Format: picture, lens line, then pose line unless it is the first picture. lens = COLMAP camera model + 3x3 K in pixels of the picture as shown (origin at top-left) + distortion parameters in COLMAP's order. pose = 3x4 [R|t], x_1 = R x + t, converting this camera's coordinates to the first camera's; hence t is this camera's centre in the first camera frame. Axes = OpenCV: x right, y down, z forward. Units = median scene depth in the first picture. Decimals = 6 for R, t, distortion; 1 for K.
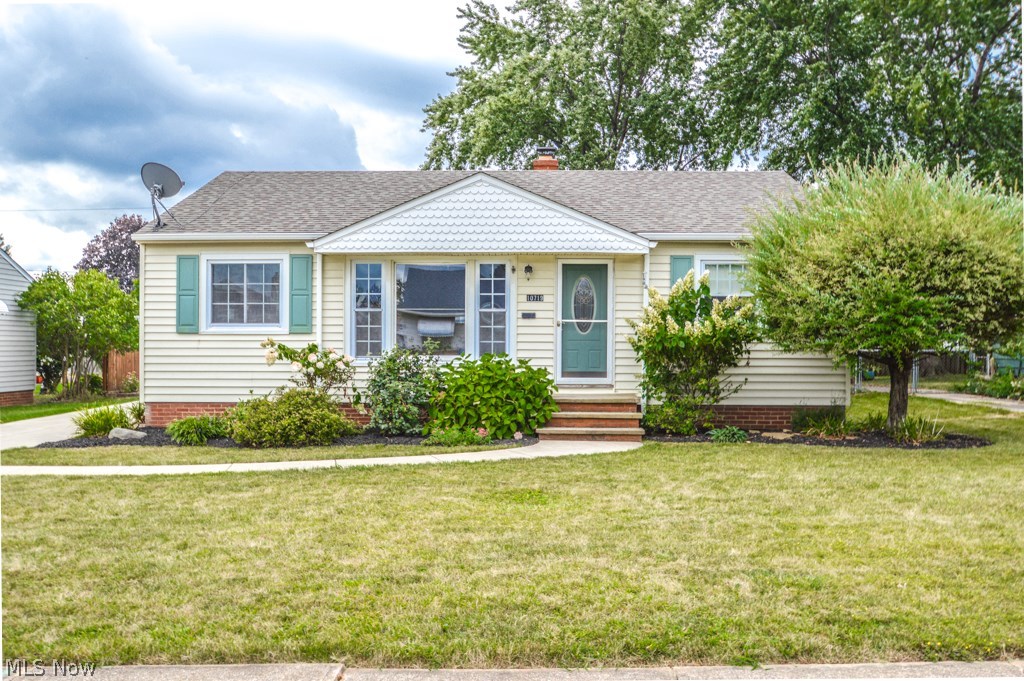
lens RADIAL K [[940.9, 0, 512.0], [0, 940.9, 340.5], [0, 0, 1]] dist [-0.001034, -0.000069]
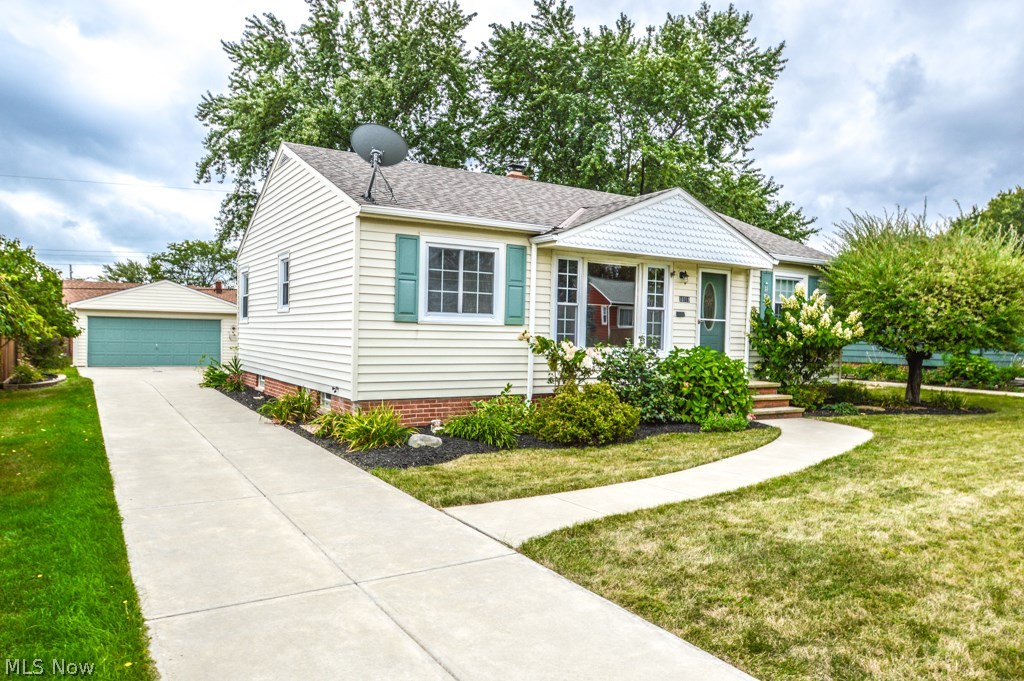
lens RADIAL K [[701.9, 0, 512.0], [0, 701.9, 340.5], [0, 0, 1]] dist [-0.008084, -0.003086]
pose [[0.822934, 0.008305, 0.568076, -0.641902], [-0.021484, 0.999633, 0.016508, -0.003507], [-0.567731, -0.025790, 0.822810, 0.393010]]
